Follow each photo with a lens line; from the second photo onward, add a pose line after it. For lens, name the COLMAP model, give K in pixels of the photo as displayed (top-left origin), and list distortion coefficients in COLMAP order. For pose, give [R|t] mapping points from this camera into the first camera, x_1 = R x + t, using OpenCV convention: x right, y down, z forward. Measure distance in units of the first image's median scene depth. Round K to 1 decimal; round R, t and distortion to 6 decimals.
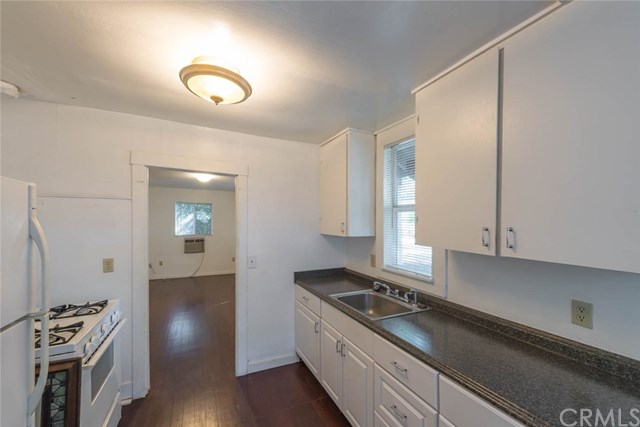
lens RADIAL K [[249.7, 0, 305.1], [0, 249.7, 219.9], [0, 0, 1]] dist [0.002654, -0.001356]
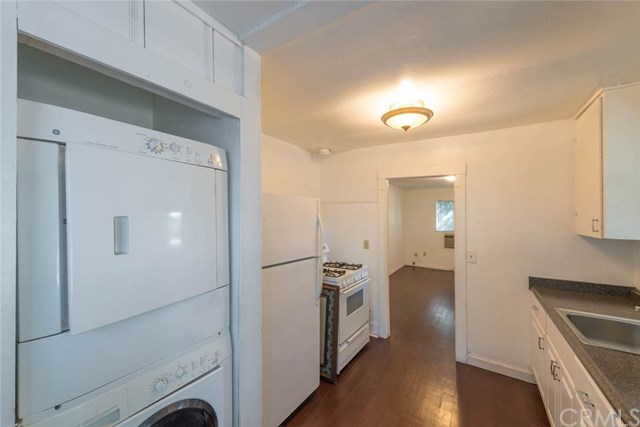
lens RADIAL K [[249.7, 0, 317.2], [0, 249.7, 214.1], [0, 0, 1]] dist [0.002654, -0.001356]
pose [[0.519332, -0.009706, -0.854518, 0.356768], [-0.003055, 0.999908, -0.013214, 0.008981], [0.854567, 0.009472, 0.519254, -0.082841]]
